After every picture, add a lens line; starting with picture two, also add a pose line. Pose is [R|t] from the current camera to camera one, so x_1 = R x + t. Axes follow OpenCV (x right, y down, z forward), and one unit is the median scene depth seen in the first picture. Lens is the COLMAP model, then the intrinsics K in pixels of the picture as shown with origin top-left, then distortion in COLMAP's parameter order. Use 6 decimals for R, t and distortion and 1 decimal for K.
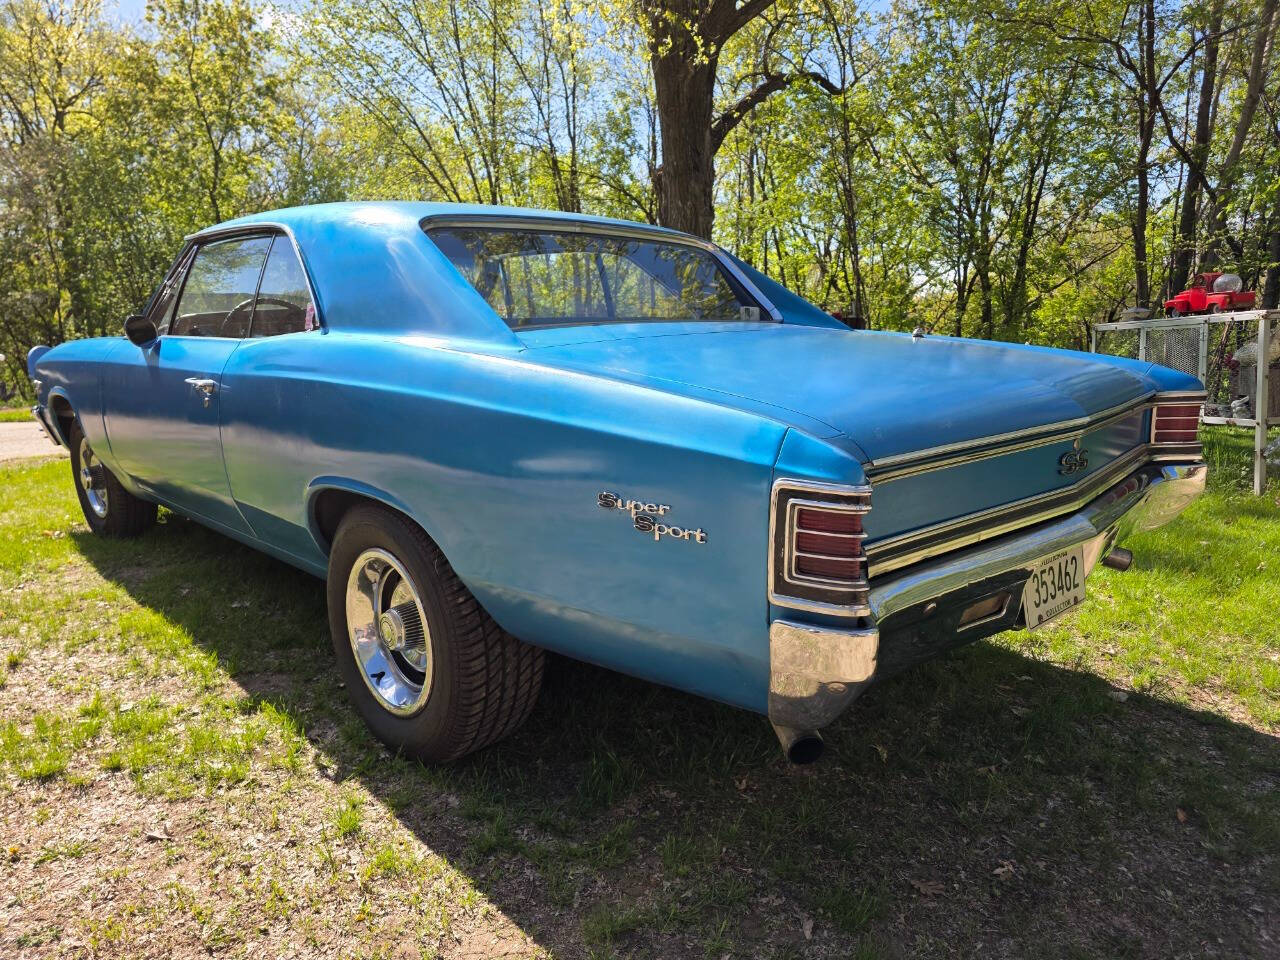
lens RADIAL K [[850.3, 0, 648.1], [0, 850.3, 489.8], [0, 0, 1]] dist [0.063928, -0.057401]
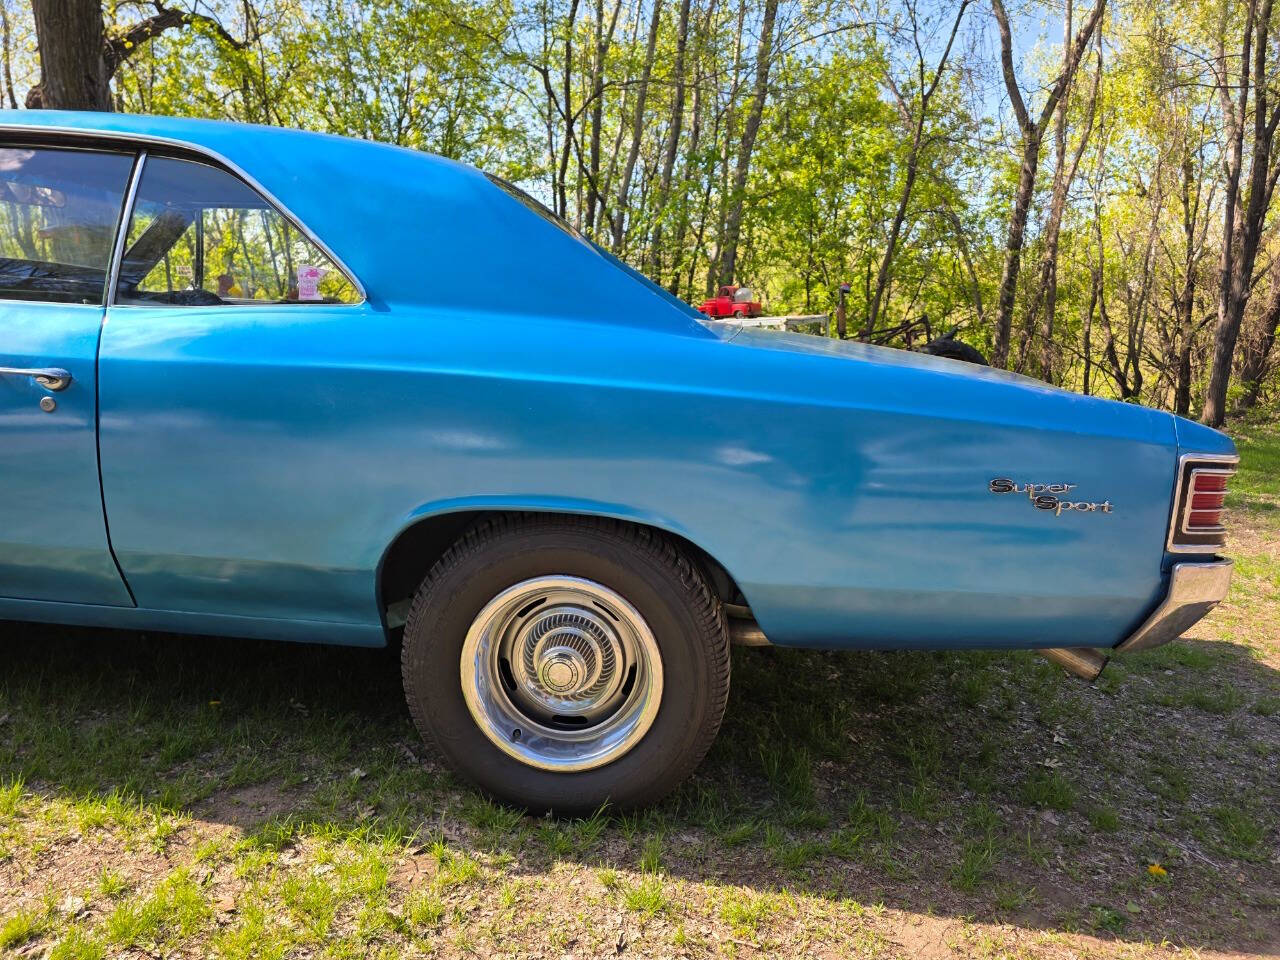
lens RADIAL K [[873.0, 0, 643.4], [0, 873.0, 457.3], [0, 0, 1]] dist [0.044247, -0.001660]
pose [[0.767329, -0.062437, 0.638207, -0.781849], [0.075874, 0.997097, 0.006323, -0.046944], [-0.636749, 0.043571, 0.769839, 0.282286]]
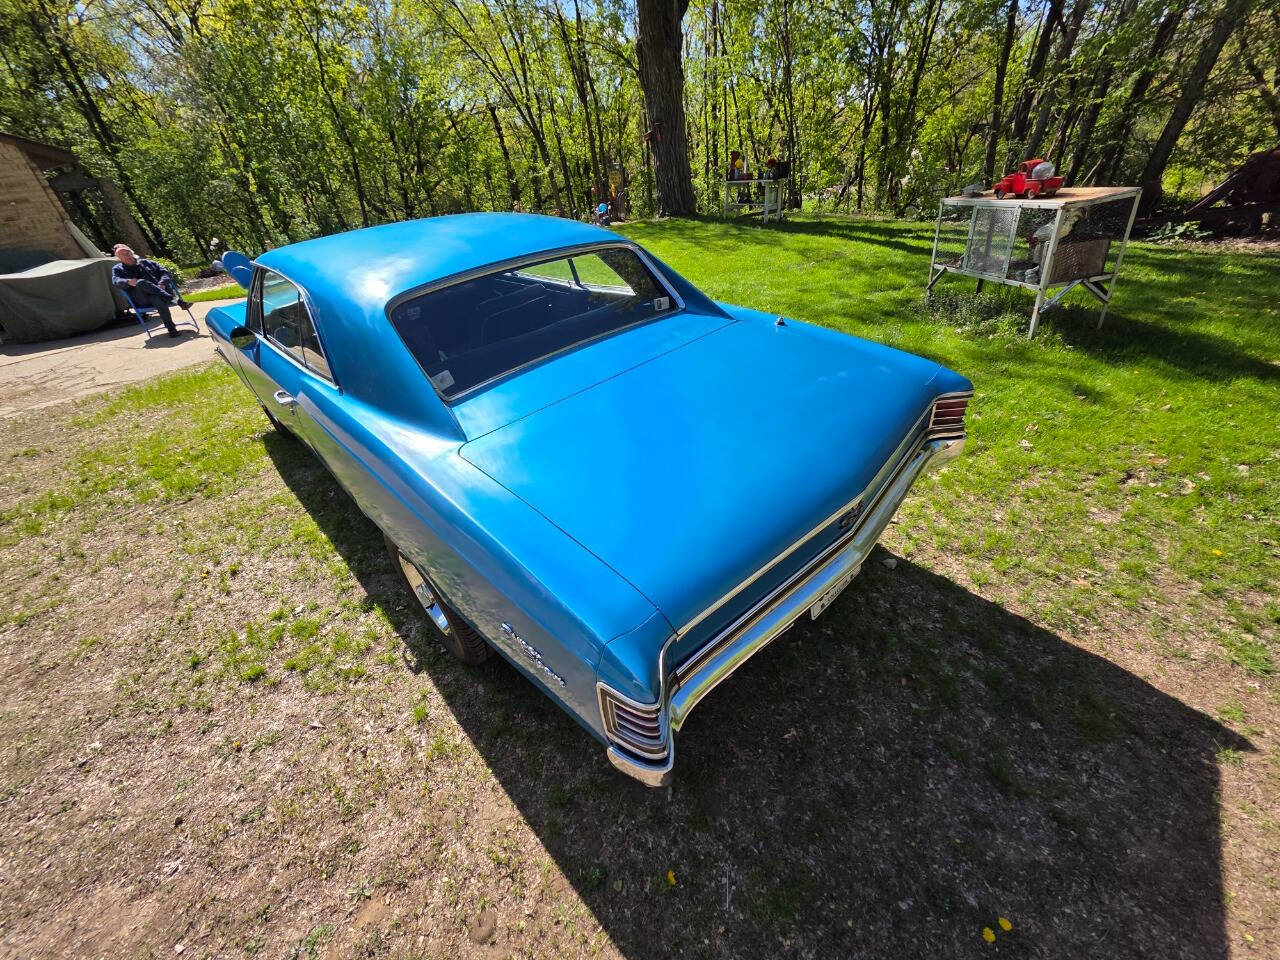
lens RADIAL K [[505.8, 0, 647.1], [0, 505.8, 482.3], [0, 0, 1]] dist [0.002719, 0.000013]
pose [[0.997743, -0.054048, -0.039839, 0.163072], [0.065125, 0.923391, 0.378296, -0.368671], [0.016341, -0.380037, 0.924827, 0.207058]]
